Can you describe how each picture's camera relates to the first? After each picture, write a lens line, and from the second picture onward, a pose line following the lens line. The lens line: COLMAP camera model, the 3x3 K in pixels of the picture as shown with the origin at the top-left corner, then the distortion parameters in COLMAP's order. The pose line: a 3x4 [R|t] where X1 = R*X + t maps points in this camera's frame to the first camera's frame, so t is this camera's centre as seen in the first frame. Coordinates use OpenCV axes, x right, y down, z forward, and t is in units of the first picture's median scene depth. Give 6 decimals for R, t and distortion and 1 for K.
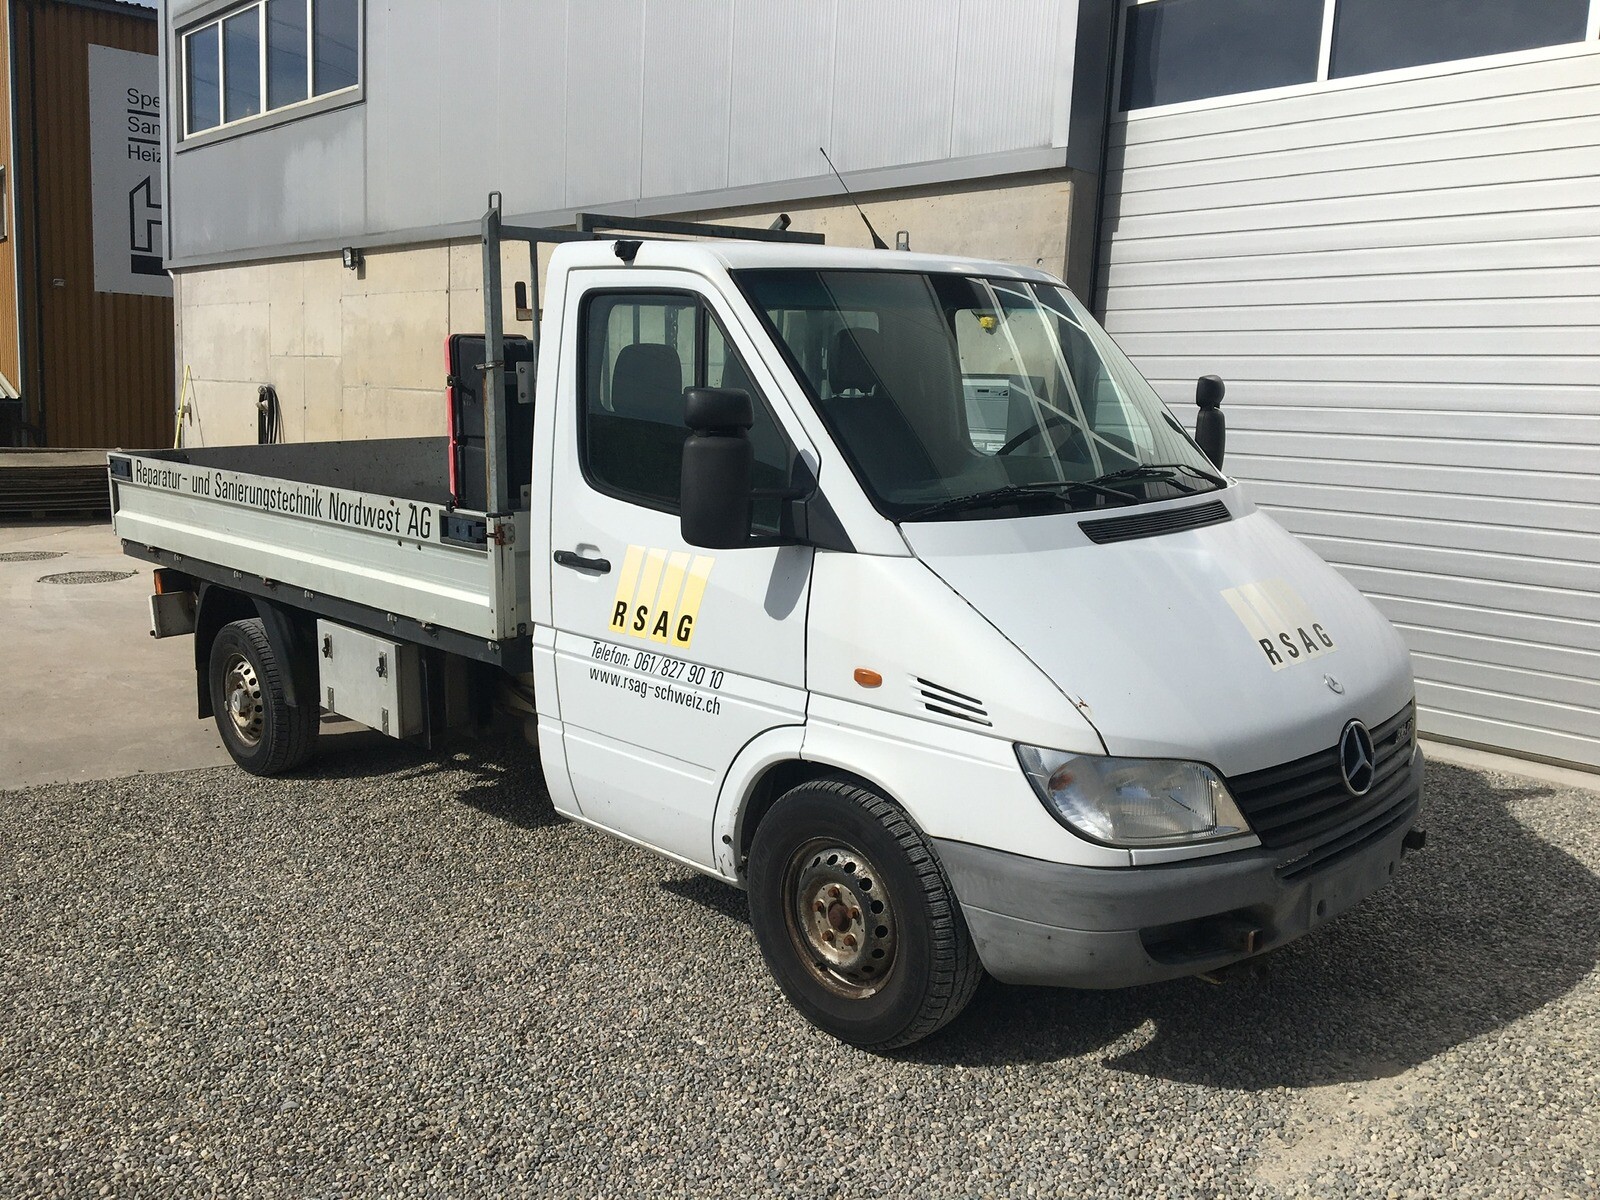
lens RADIAL K [[1351.3, 0, 797.2], [0, 1351.3, 585.5], [0, 0, 1]] dist [0.082649, -0.110542]
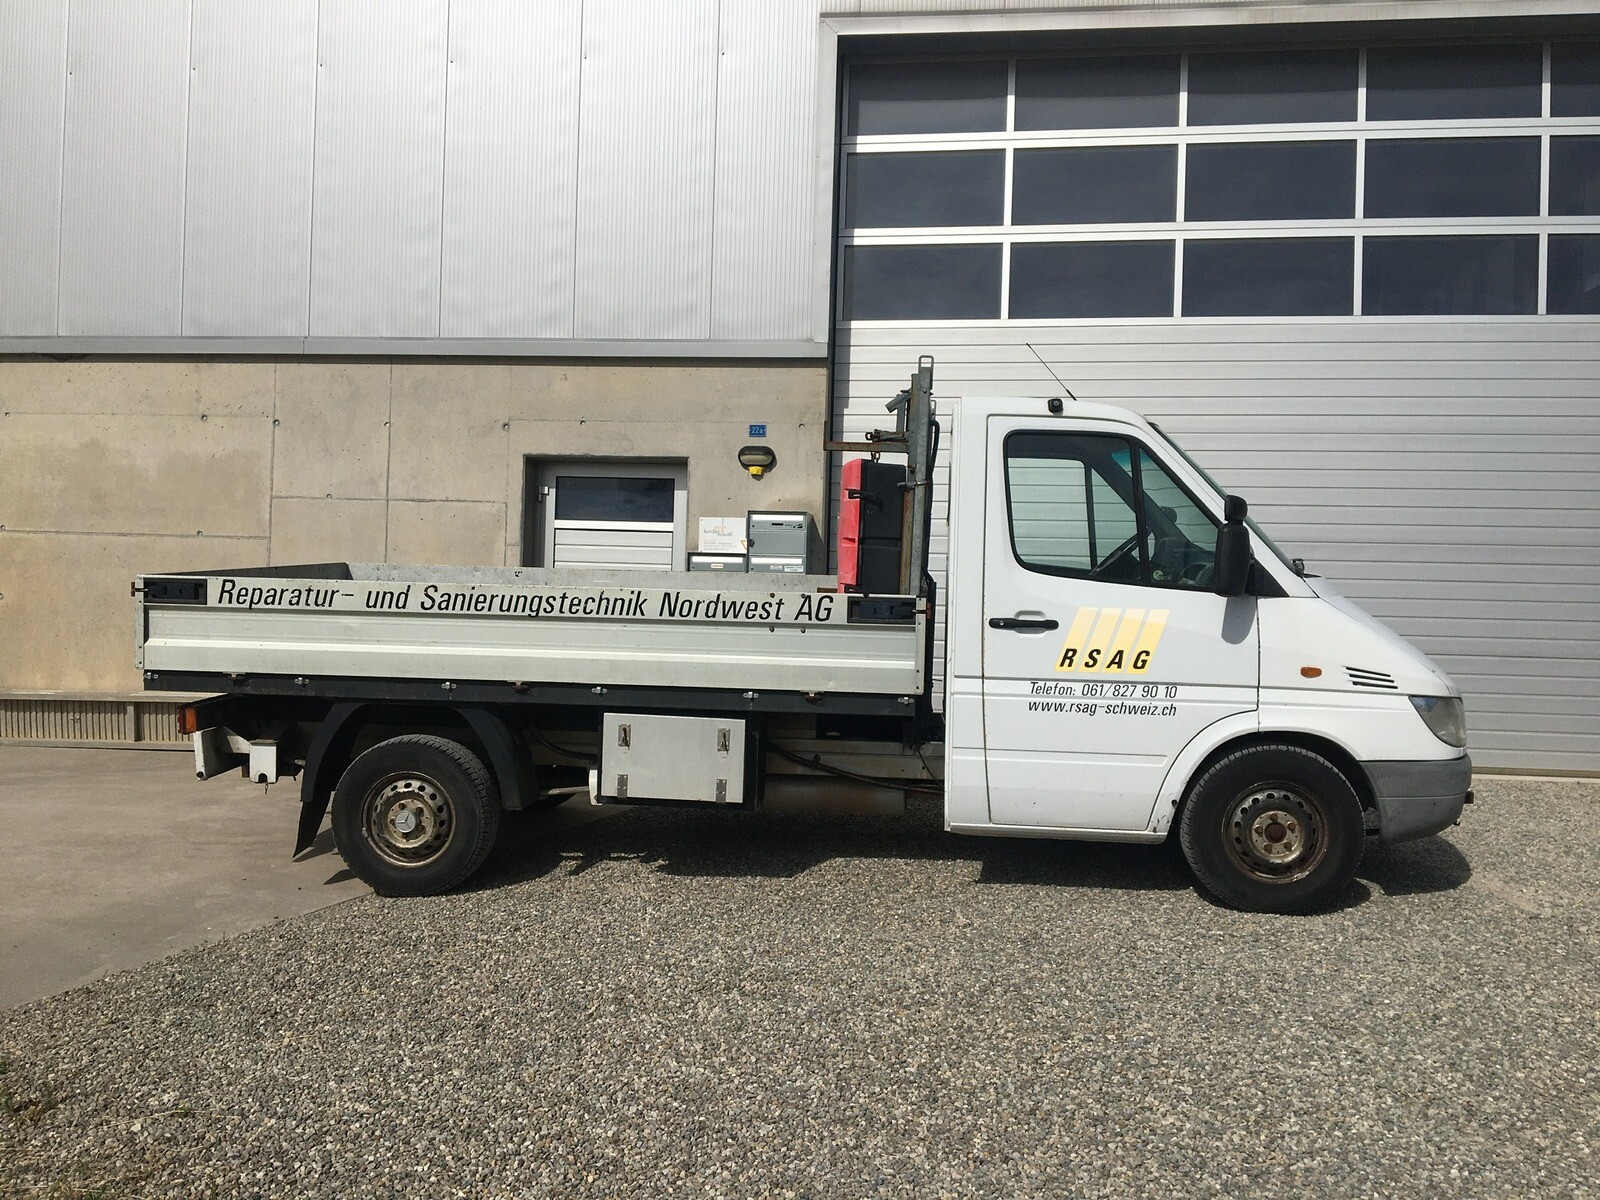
lens RADIAL K [[1351.3, 0, 768.9], [0, 1351.3, 582.9], [0, 0, 1]] dist [0.082649, -0.110542]
pose [[0.770669, -0.011745, 0.637127, -1.290587], [0.091039, 0.991603, -0.091841, 0.045834], [-0.630699, 0.128782, 0.765267, 0.113728]]
